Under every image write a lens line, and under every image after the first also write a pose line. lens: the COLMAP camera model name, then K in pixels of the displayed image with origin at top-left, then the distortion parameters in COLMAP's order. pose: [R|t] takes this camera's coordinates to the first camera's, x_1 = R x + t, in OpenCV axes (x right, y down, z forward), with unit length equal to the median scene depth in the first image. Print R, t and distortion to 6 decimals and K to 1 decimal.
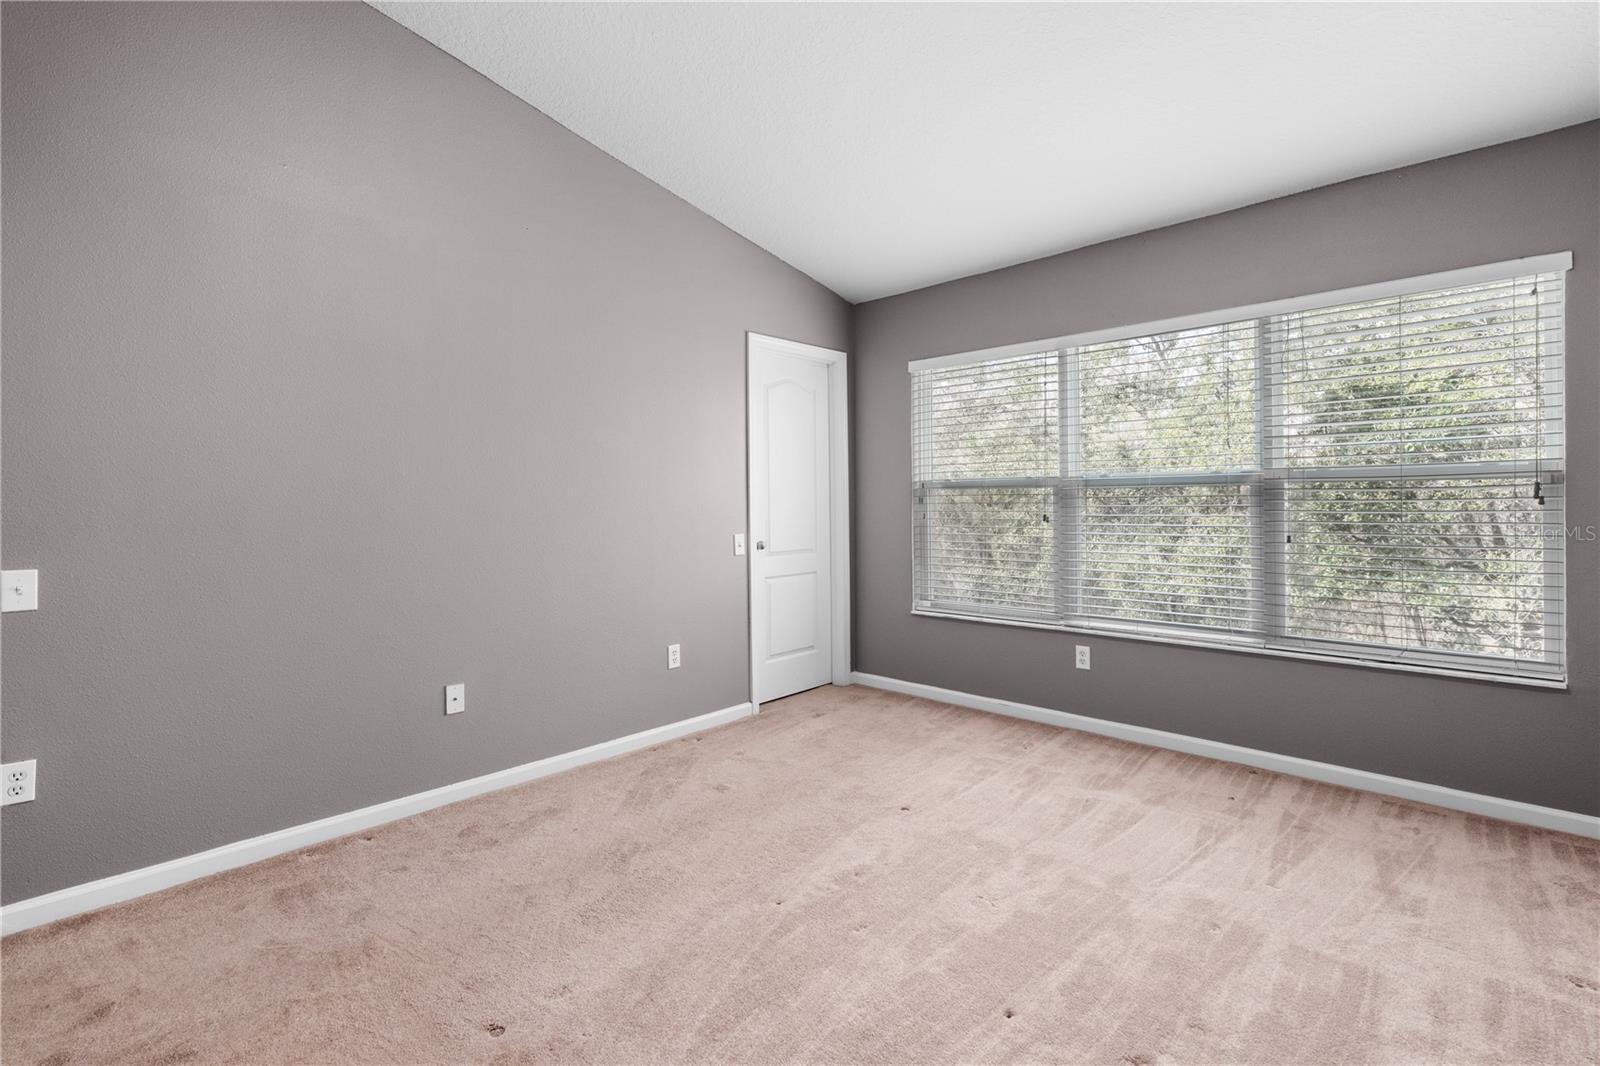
lens RADIAL K [[730.5, 0, 796.2], [0, 730.5, 496.4], [0, 0, 1]] dist [0.000115, 0.001233]
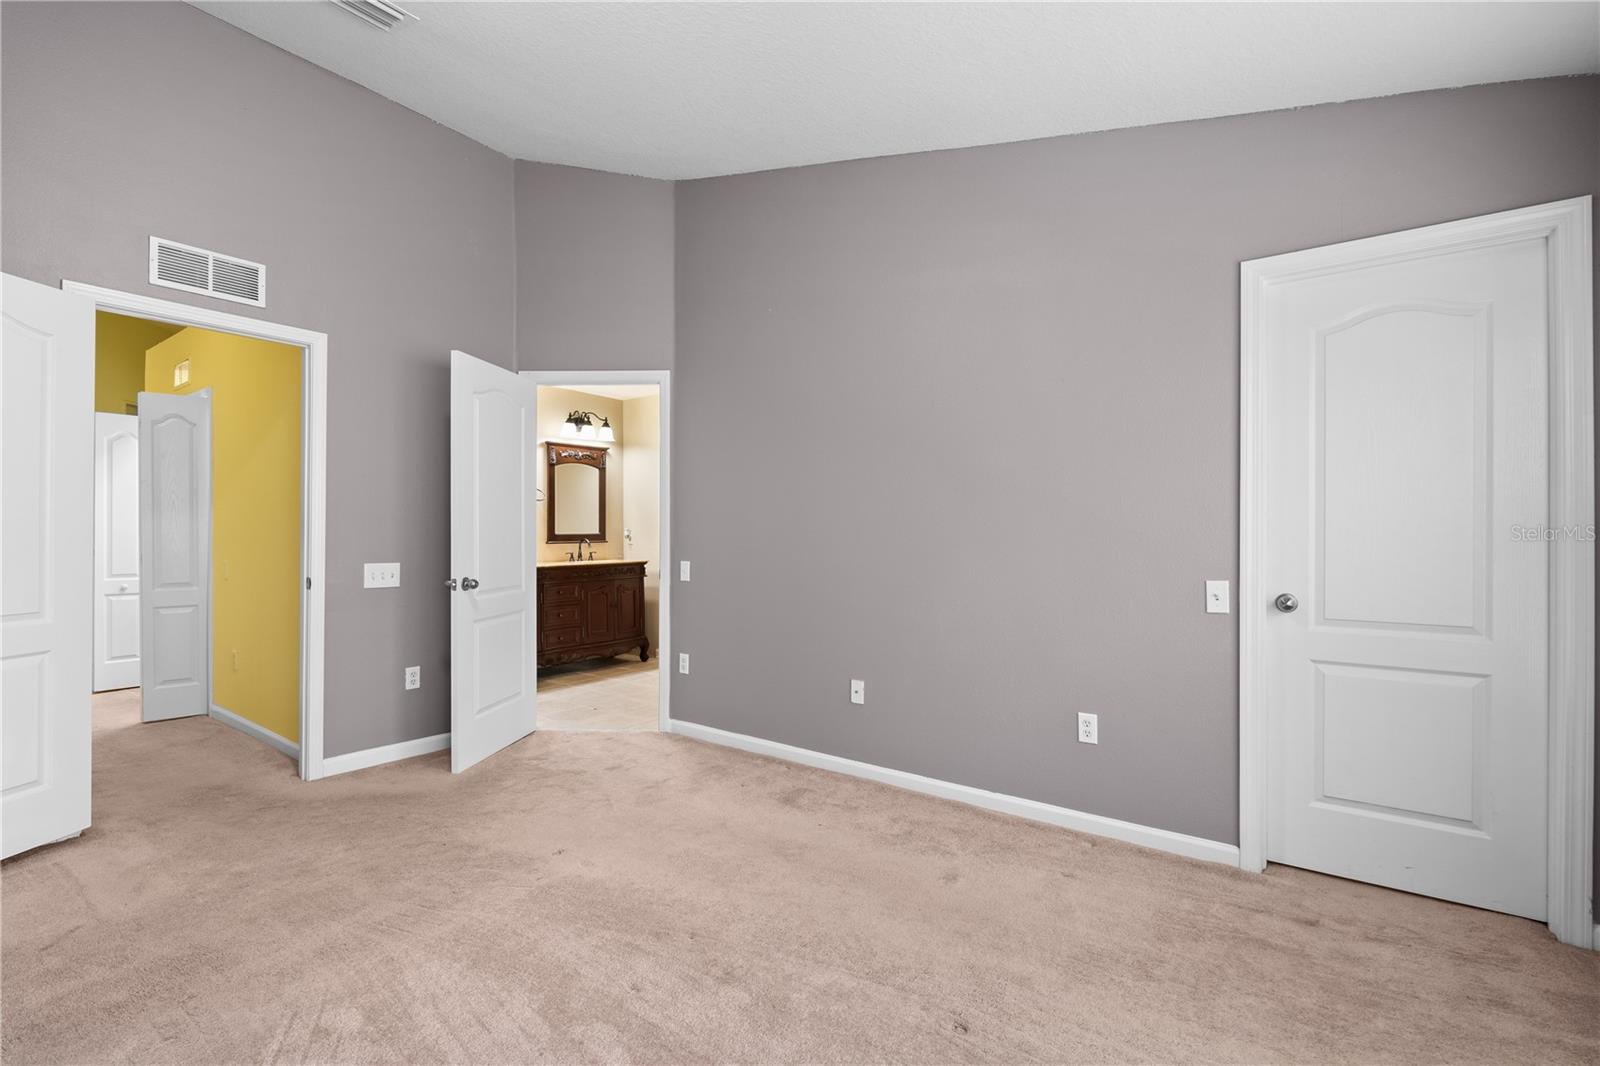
lens RADIAL K [[704.9, 0, 800.0], [0, 704.9, 533.0], [0, 0, 1]] dist [-0.002358, 0.000446]
pose [[0.124714, 0.003414, -0.992187, 0.597063], [0.003261, 0.999987, 0.003851, 0.006921], [0.992187, -0.003716, 0.124701, 0.662694]]
